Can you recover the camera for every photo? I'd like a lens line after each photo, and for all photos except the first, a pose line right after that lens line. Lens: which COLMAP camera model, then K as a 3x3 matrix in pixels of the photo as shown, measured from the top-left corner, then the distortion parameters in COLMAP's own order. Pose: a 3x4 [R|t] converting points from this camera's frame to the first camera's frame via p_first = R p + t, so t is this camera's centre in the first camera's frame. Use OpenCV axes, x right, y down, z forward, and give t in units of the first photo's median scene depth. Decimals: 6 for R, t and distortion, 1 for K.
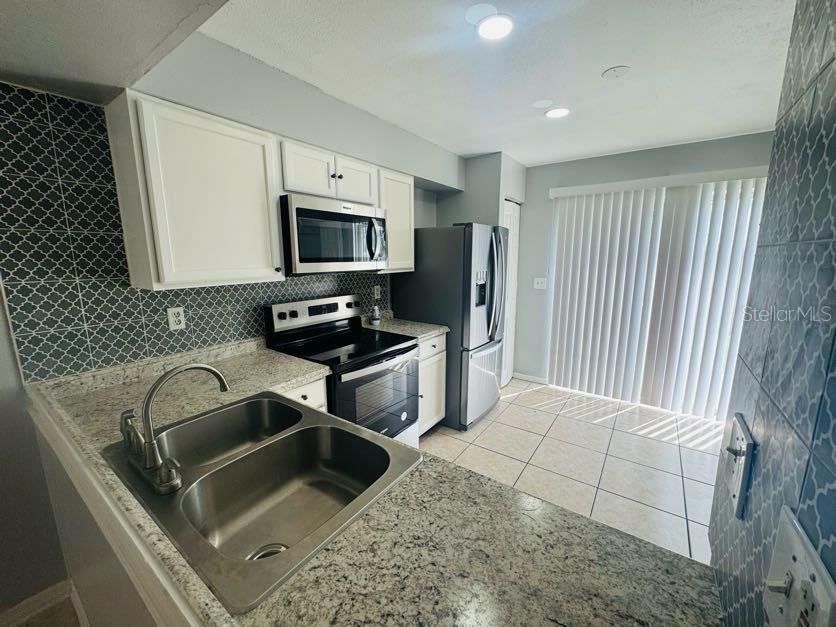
lens RADIAL K [[335.1, 0, 418.0], [0, 335.1, 313.5], [0, 0, 1]] dist [-0.000144, 0.000007]
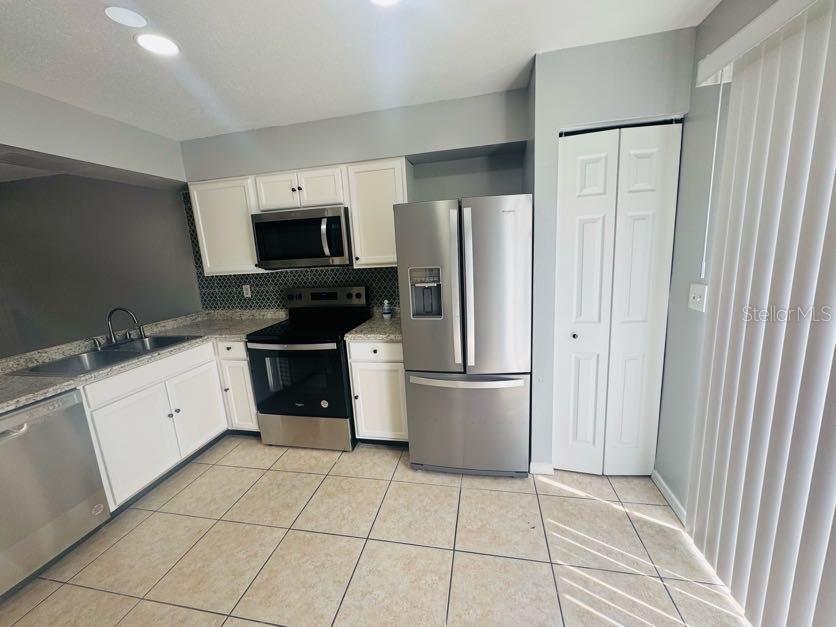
lens RADIAL K [[335.1, 0, 418.0], [0, 335.1, 313.5], [0, 0, 1]] dist [-0.000144, 0.000007]
pose [[0.403617, 0.154398, -0.901807, 1.190142], [-0.105055, 0.986960, 0.121958, -0.166242], [0.908877, 0.045515, 0.414574, 0.975375]]
